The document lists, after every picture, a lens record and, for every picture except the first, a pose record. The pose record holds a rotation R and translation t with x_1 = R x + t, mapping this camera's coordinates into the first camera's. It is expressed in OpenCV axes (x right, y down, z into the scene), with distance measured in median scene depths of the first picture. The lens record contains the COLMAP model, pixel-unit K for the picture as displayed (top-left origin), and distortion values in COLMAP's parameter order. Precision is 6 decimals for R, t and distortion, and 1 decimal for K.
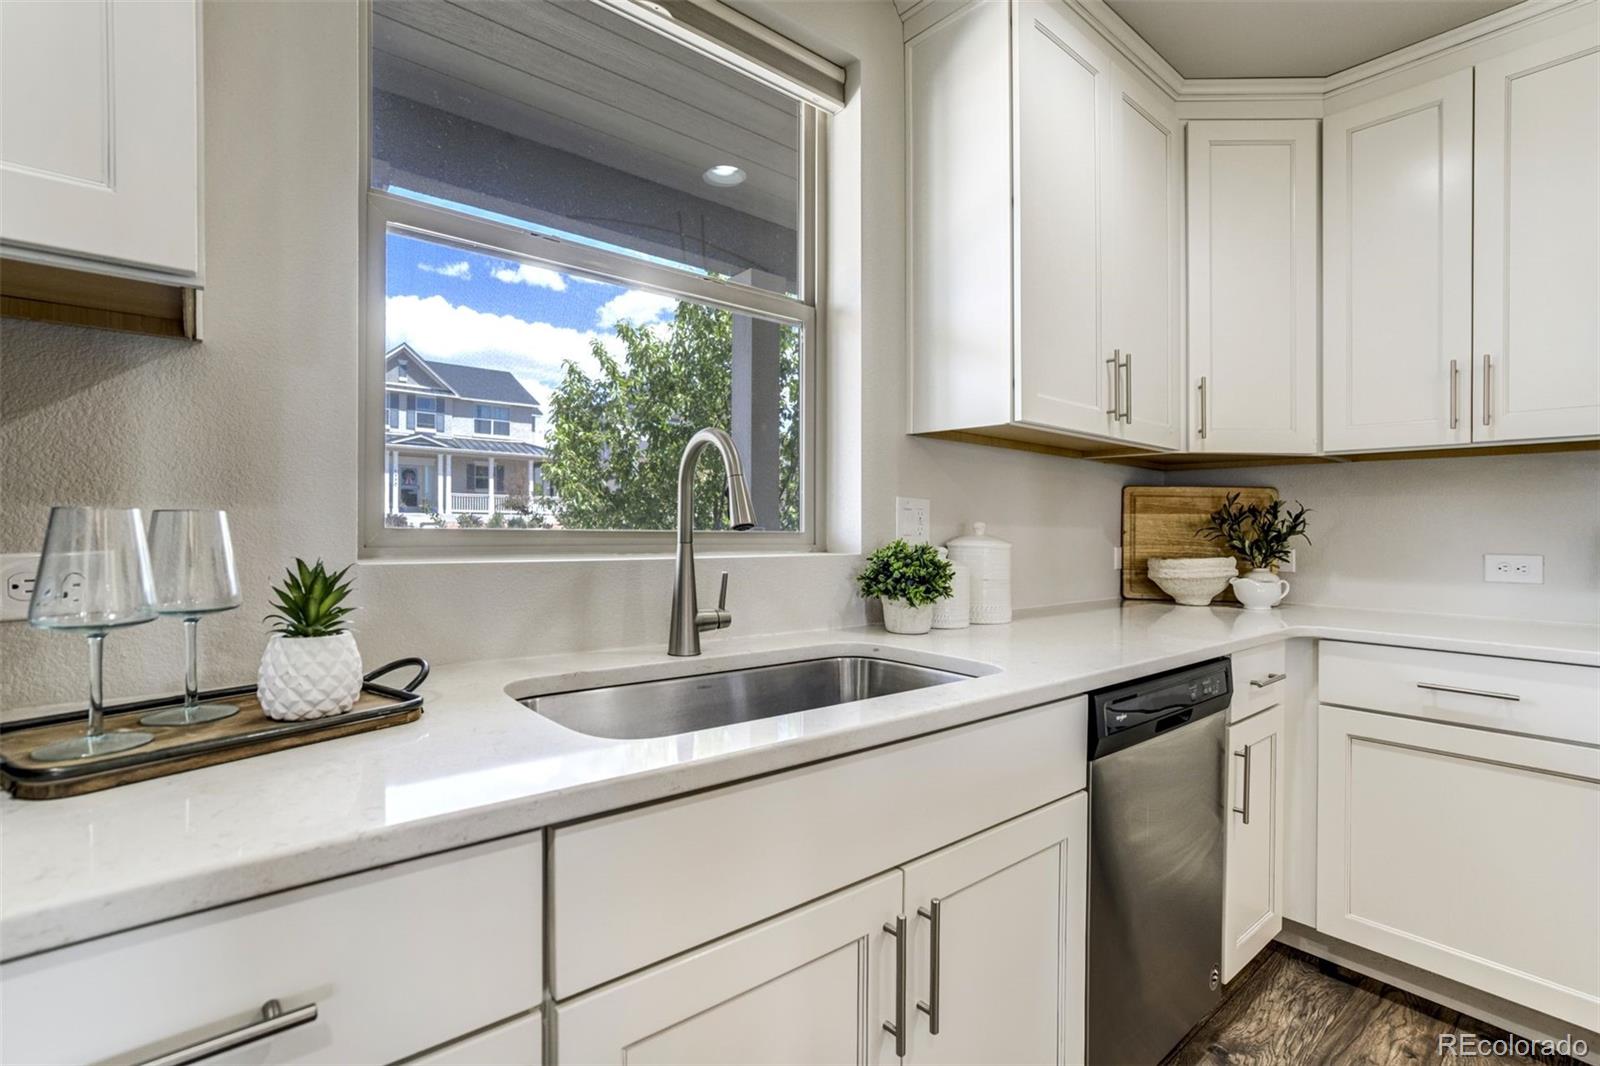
lens RADIAL K [[742.3, 0, 799.1], [0, 742.3, 525.2], [0, 0, 1]] dist [-0.040830, 0.012661]
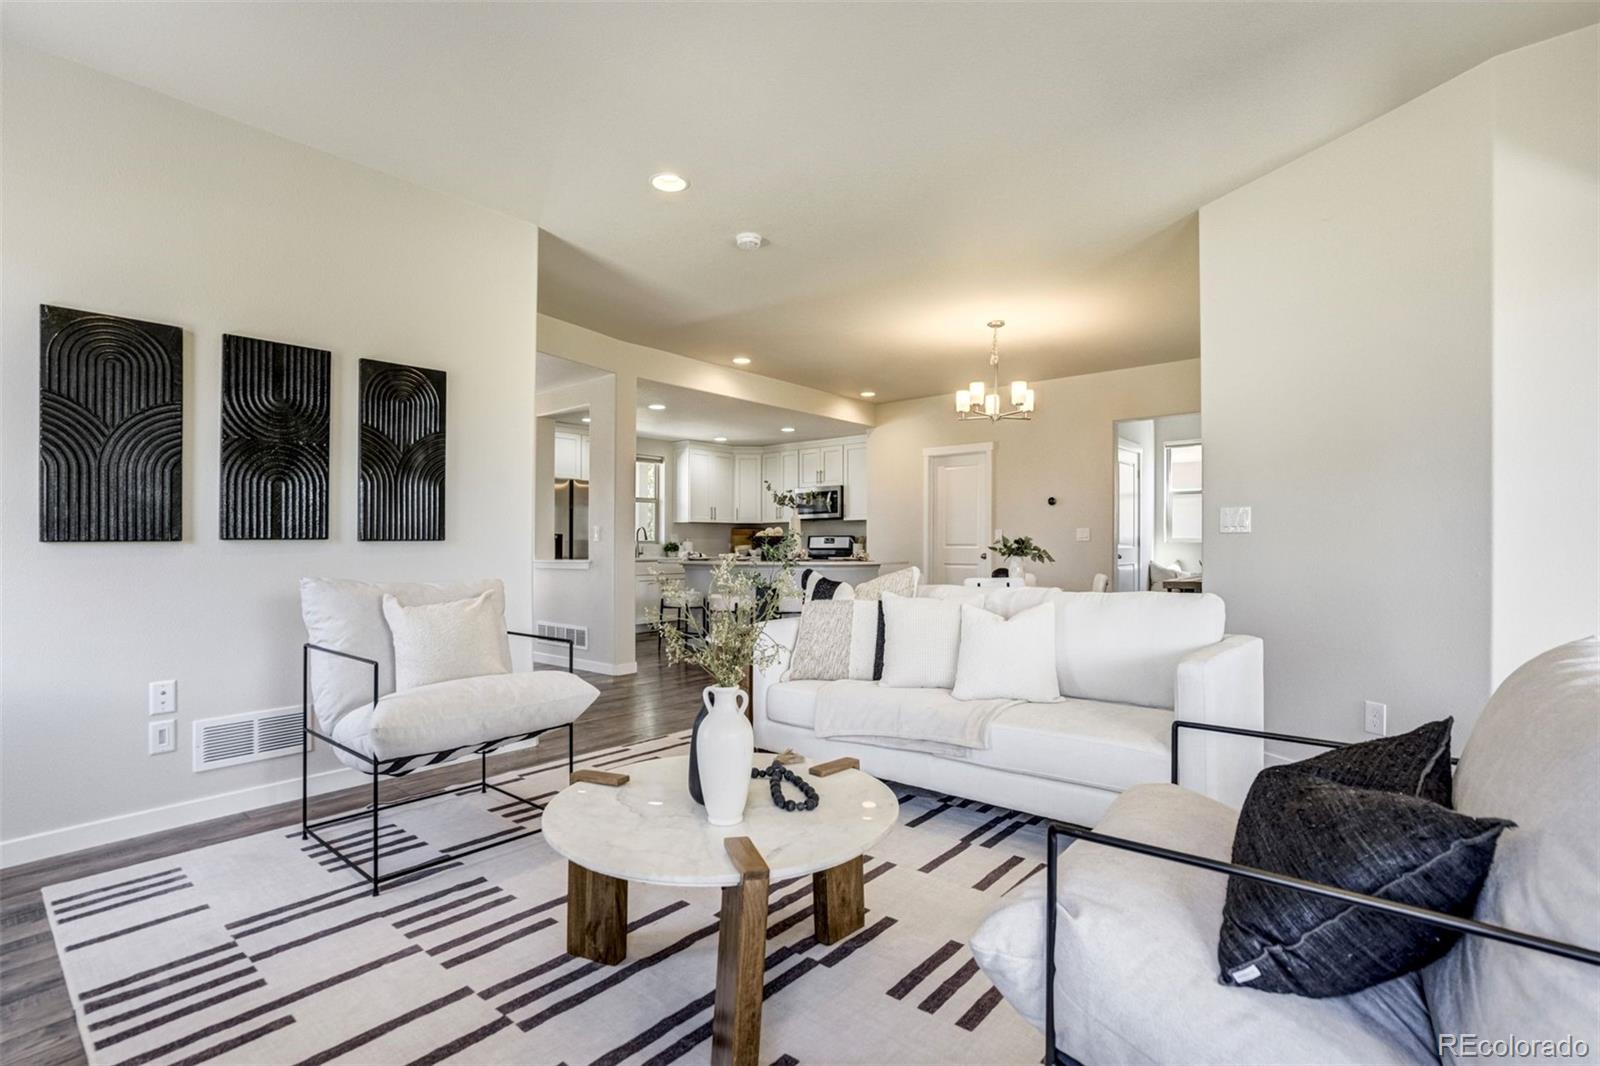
lens RADIAL K [[742.3, 0, 795.8], [0, 742.3, 544.6], [0, 0, 1]] dist [-0.040830, 0.012661]
pose [[0.984102, -0.014326, 0.177028, 0.056370], [0.013633, 0.999894, 0.005128, 0.027205], [-0.177082, -0.002633, 0.984193, -4.417006]]
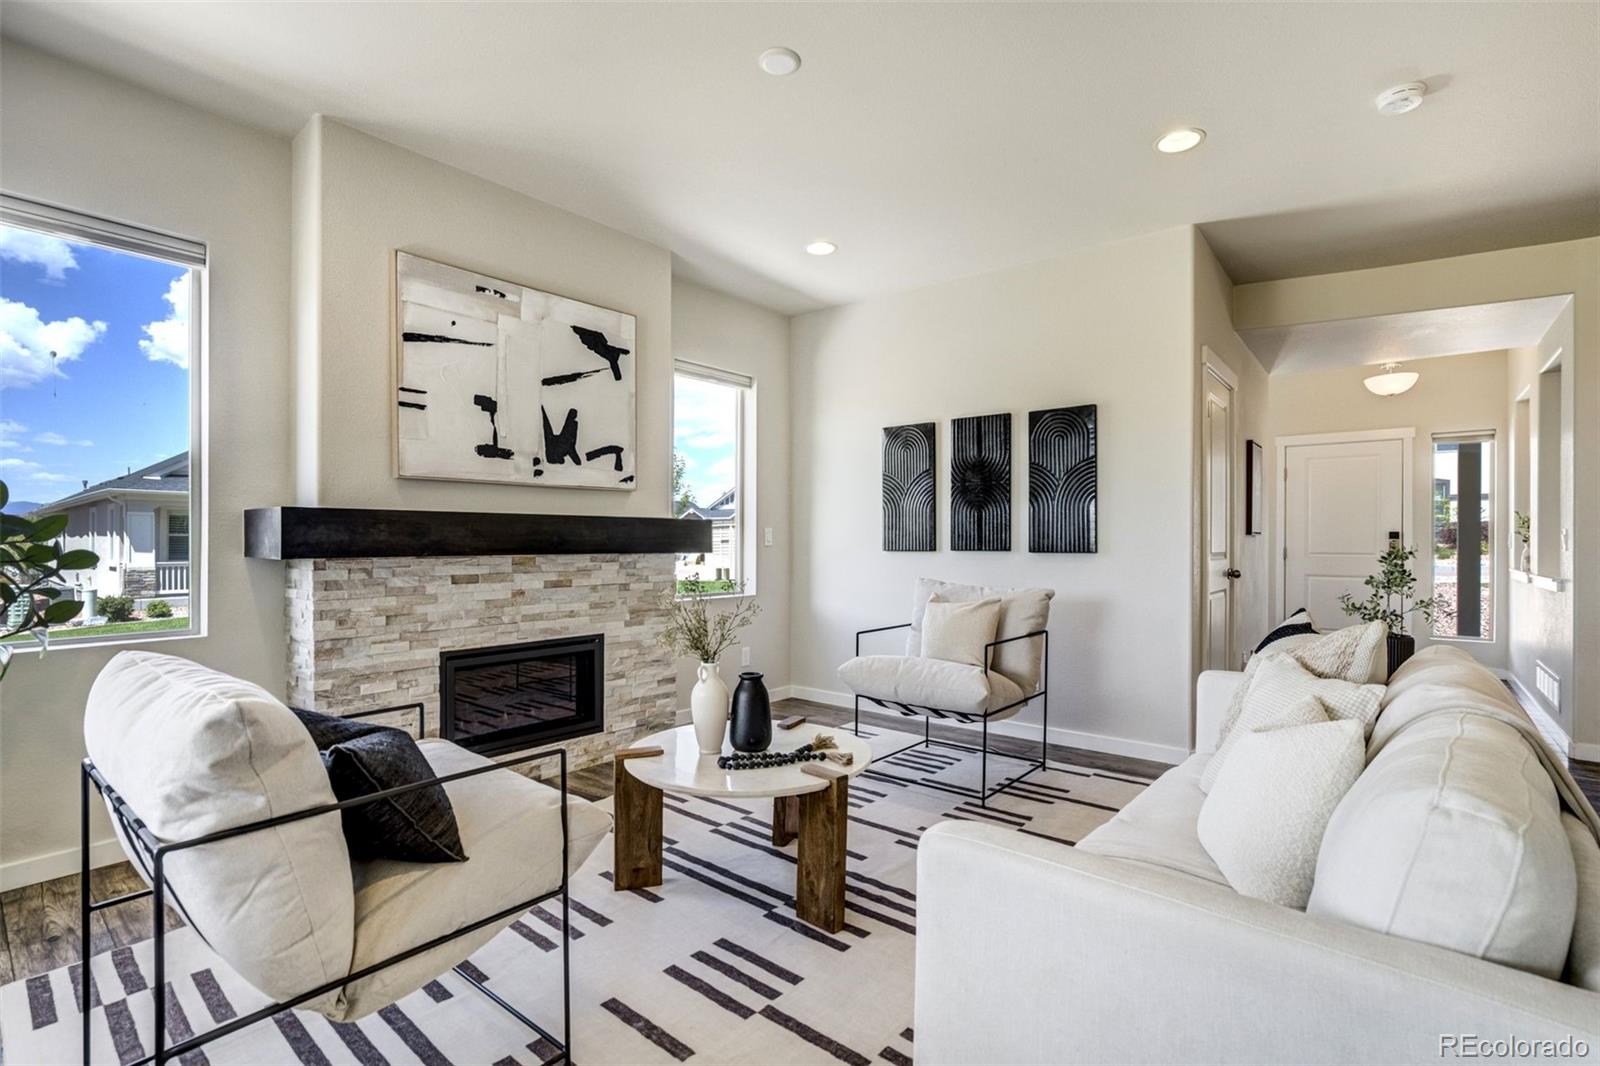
lens RADIAL K [[742.3, 0, 808.1], [0, 742.3, 524.9], [0, 0, 1]] dist [-0.040830, 0.012661]
pose [[0.188960, -0.029887, -0.981530, 1.413594], [0.001093, 0.999543, -0.030225, -0.002384], [0.981984, 0.004638, 0.188906, -3.654232]]
